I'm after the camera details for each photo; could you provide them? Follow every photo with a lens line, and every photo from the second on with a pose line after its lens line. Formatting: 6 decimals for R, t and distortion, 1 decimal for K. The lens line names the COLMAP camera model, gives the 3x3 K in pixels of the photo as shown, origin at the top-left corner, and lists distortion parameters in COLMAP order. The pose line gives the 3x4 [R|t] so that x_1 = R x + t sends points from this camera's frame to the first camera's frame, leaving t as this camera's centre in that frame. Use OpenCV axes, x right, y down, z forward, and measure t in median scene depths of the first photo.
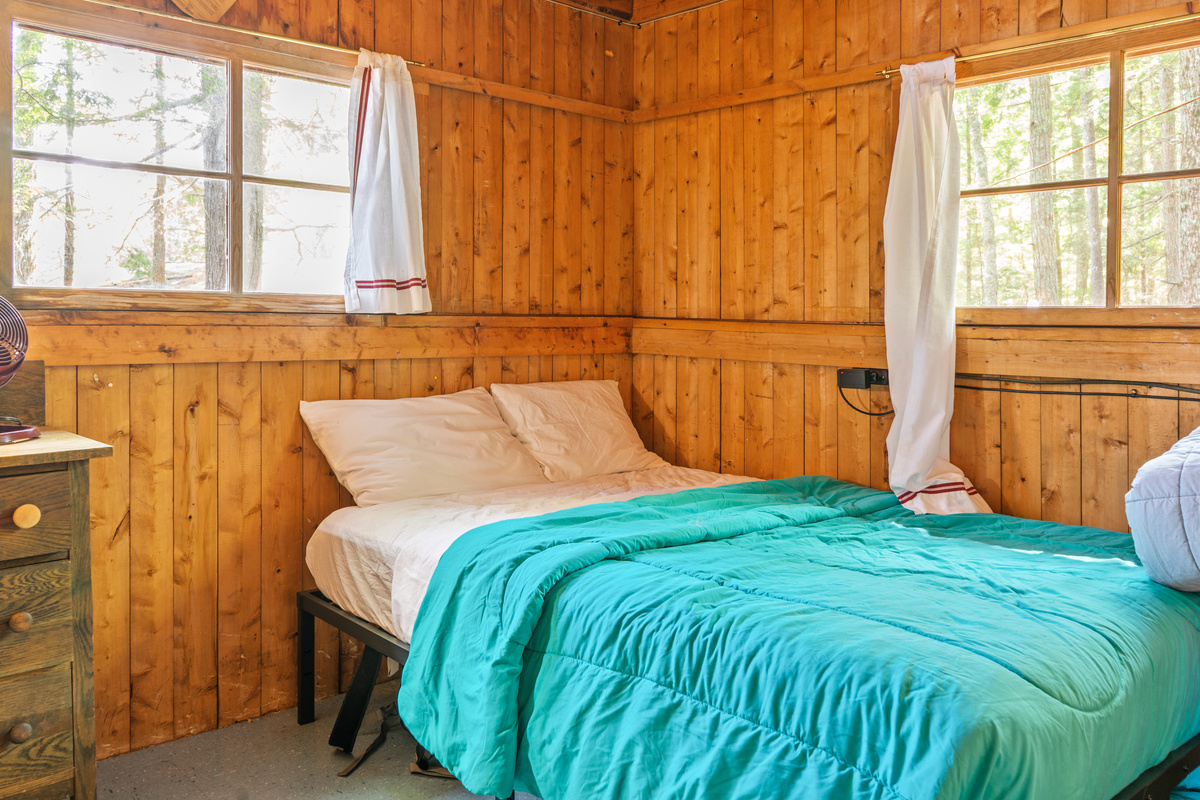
lens RADIAL K [[982.5, 0, 598.8], [0, 982.5, 345.9], [0, 0, 1]] dist [-0.012109, 0.003688]
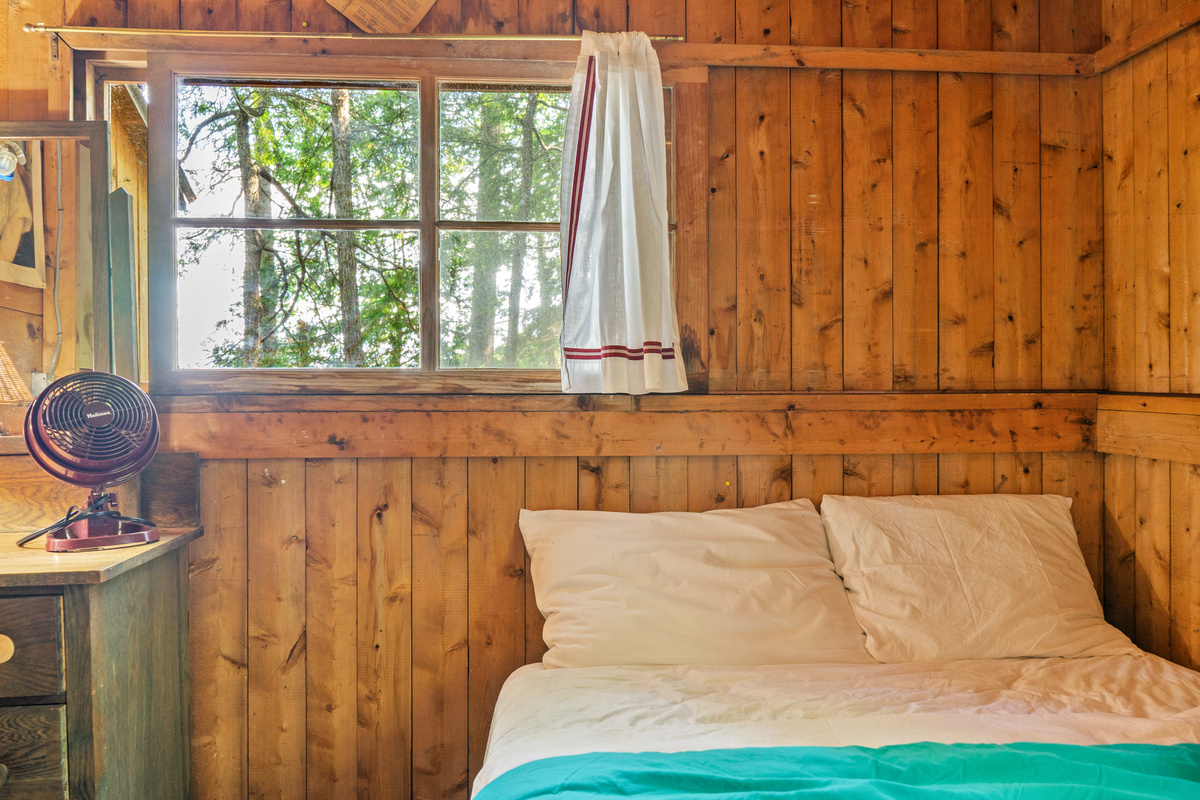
lens RADIAL K [[956.7, 0, 600.0], [0, 956.7, 400.0], [0, 0, 1]] dist [-0.009149, 0.001274]
pose [[0.783491, -0.005492, -0.621378, 0.209512], [-0.006150, 0.999843, -0.016591, -0.016973], [0.621372, 0.016820, 0.783335, 0.457733]]
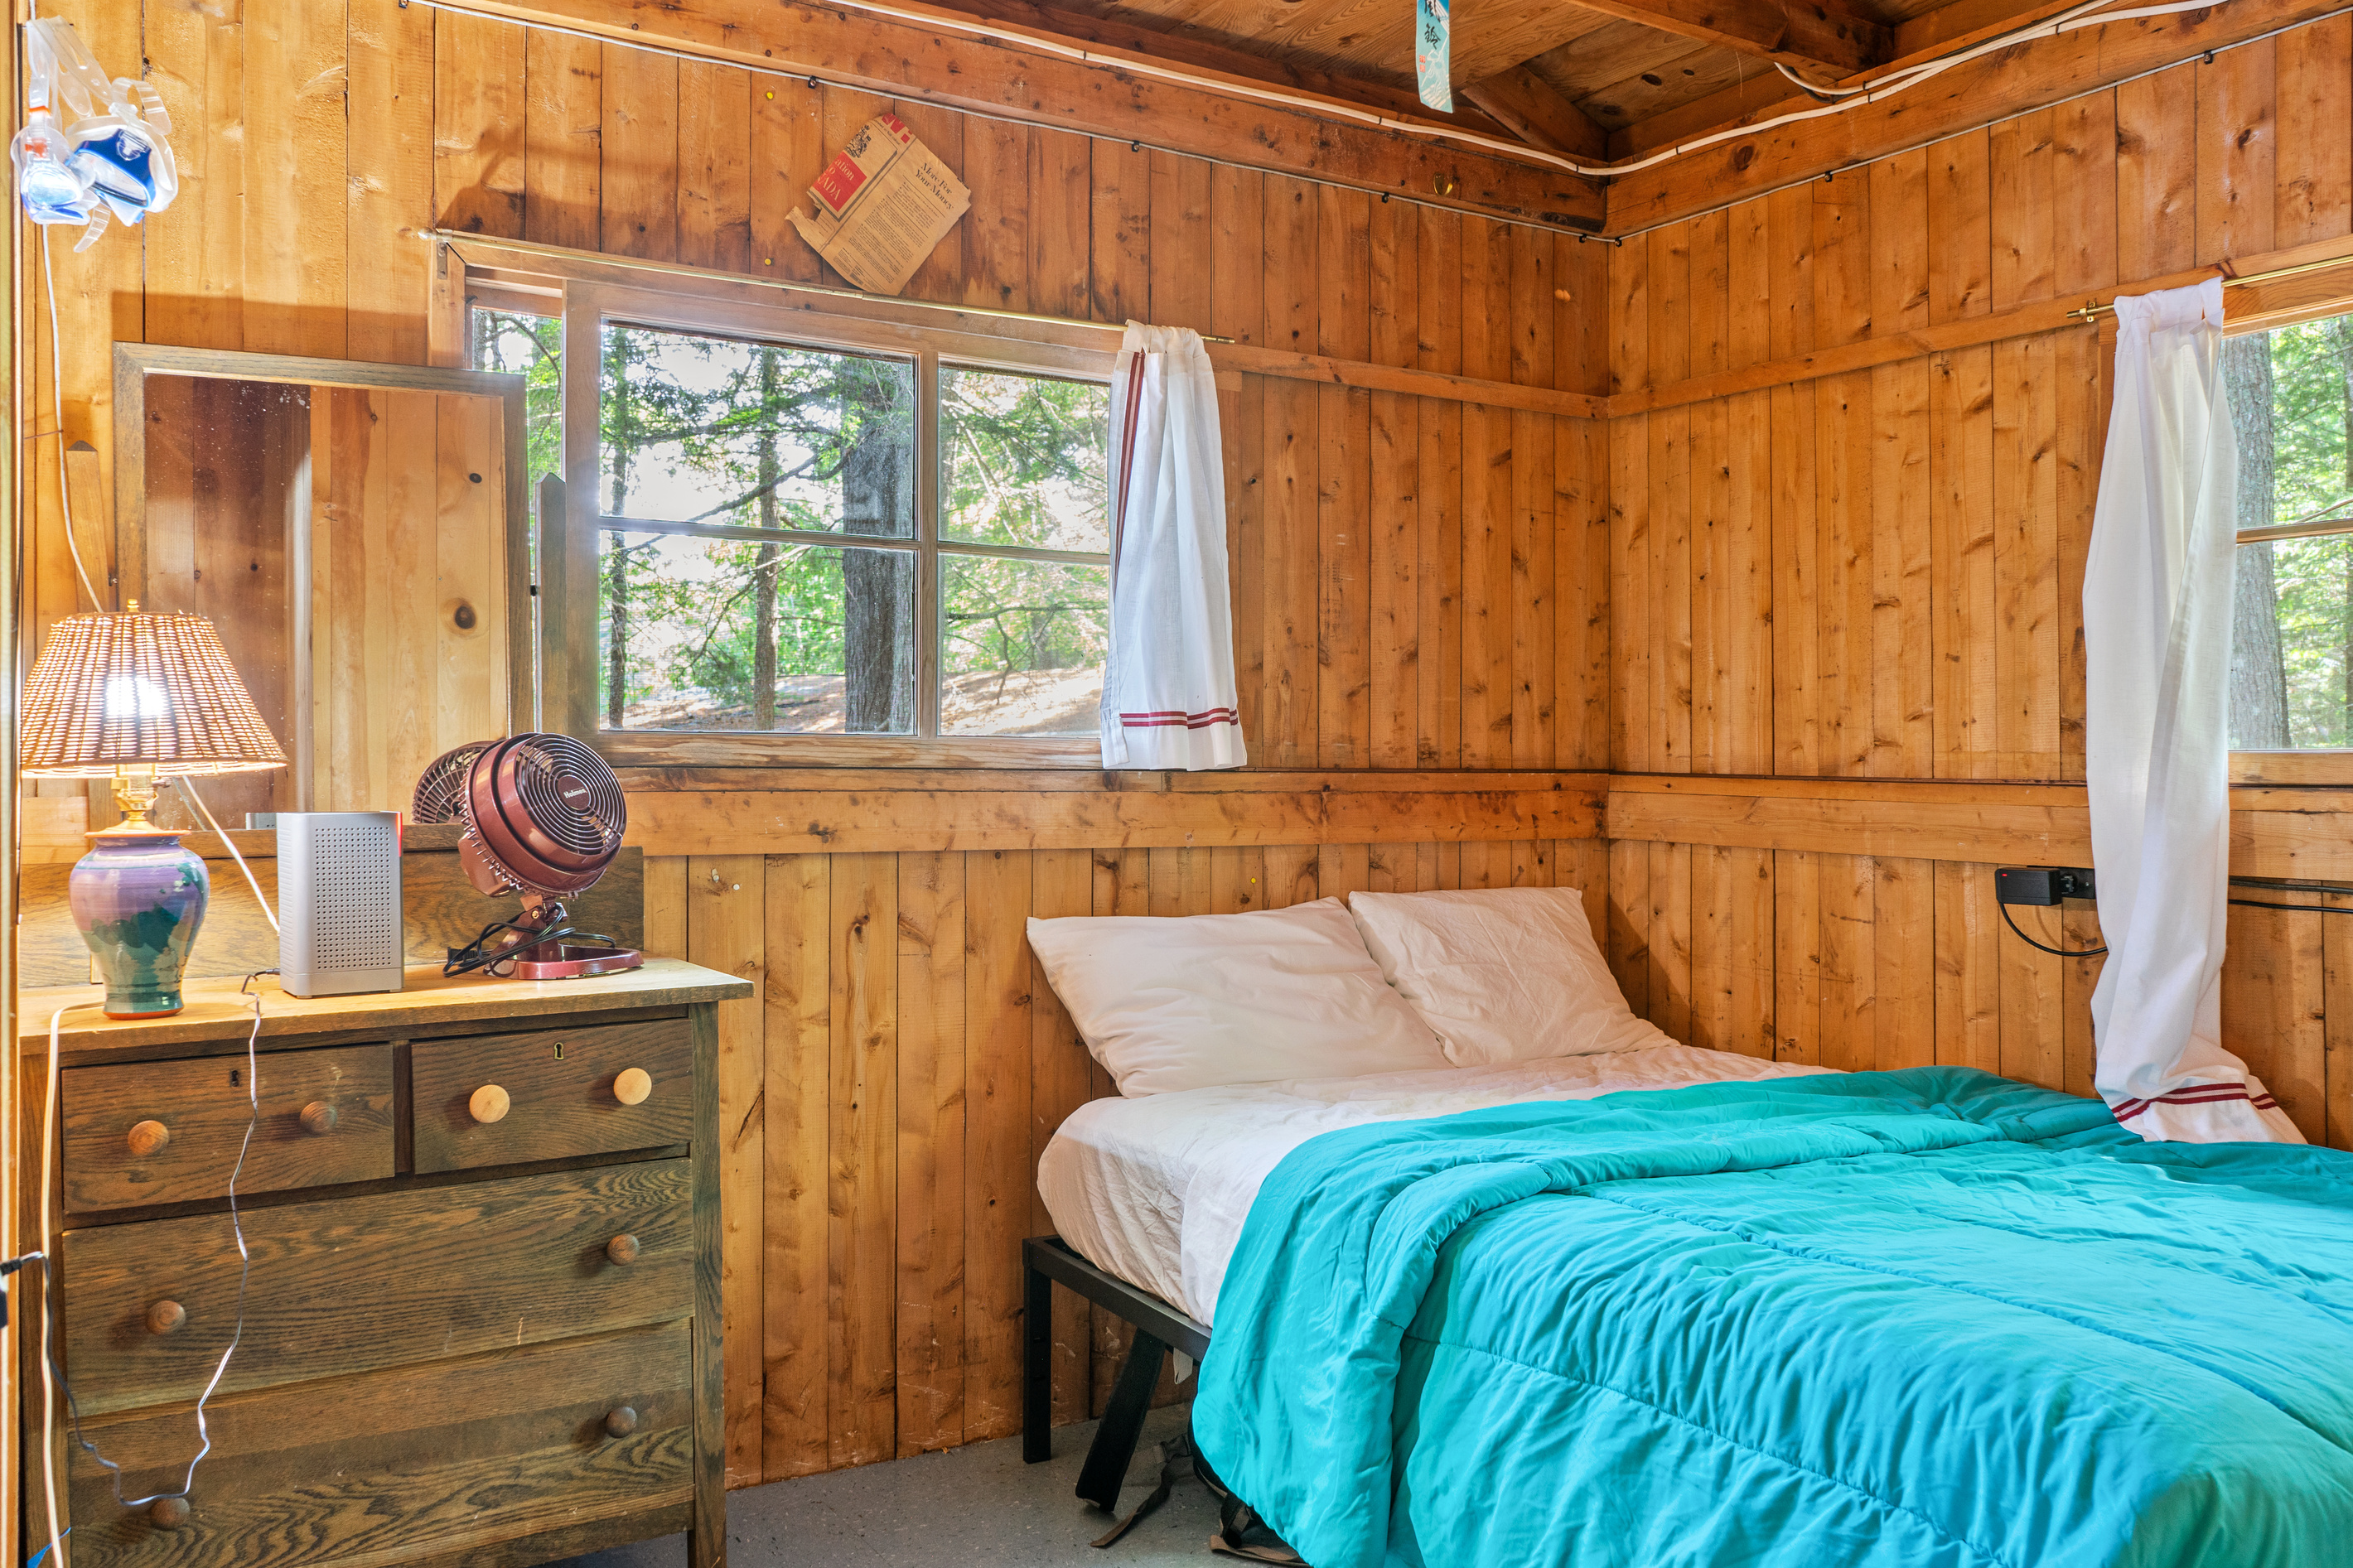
lens RADIAL K [[1895.8, 0, 1167.7], [0, 1895.8, 794.1], [0, 0, 1]] dist [-0.019424, 0.014670]
pose [[0.978632, -0.003045, -0.205599, 0.014469], [-0.000464, 0.999855, -0.017018, 0.001011], [0.205621, 0.016749, 0.978488, -0.106130]]
